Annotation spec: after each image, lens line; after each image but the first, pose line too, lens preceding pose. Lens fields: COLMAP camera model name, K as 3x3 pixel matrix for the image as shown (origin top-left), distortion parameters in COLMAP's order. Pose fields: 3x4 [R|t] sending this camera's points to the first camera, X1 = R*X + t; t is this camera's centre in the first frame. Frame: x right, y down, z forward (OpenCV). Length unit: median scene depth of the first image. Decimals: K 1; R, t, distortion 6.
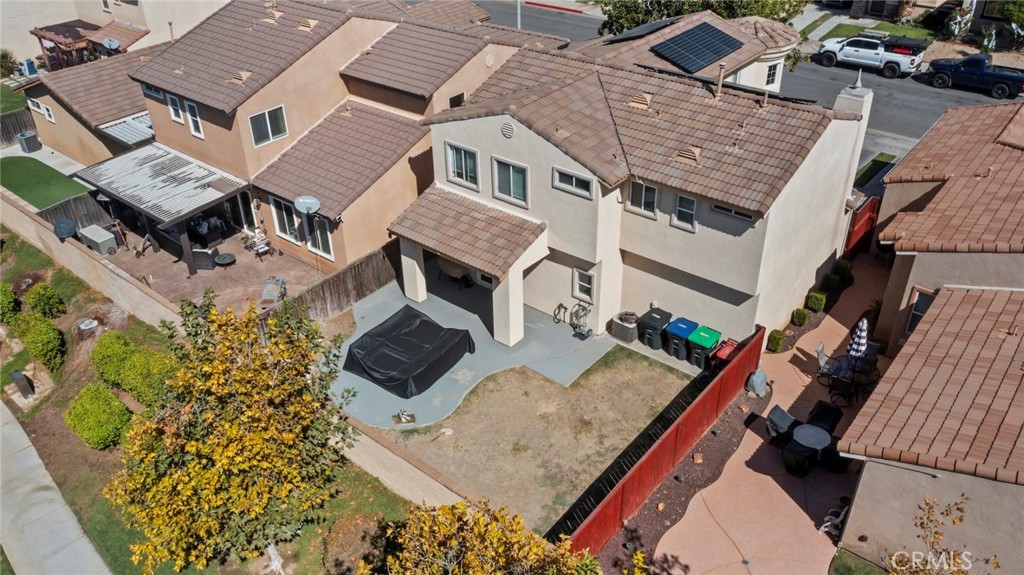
lens RADIAL K [[809.2, 0, 509.3], [0, 809.2, 287.2], [0, 0, 1]] dist [-0.017207, 0.002952]
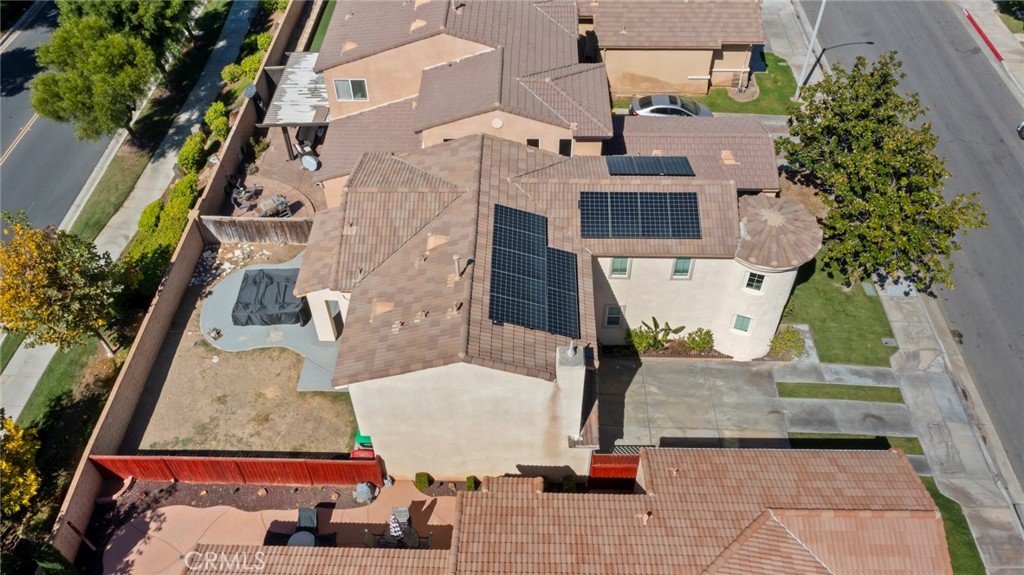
lens RADIAL K [[809.2, 0, 507.7], [0, 809.2, 287.3], [0, 0, 1]] dist [-0.017207, 0.002952]
pose [[0.612026, 0.585711, -0.531382, 0.854545], [-0.430253, 0.810385, 0.397691, -0.664981], [0.663556, -0.014769, 0.747981, 0.229599]]
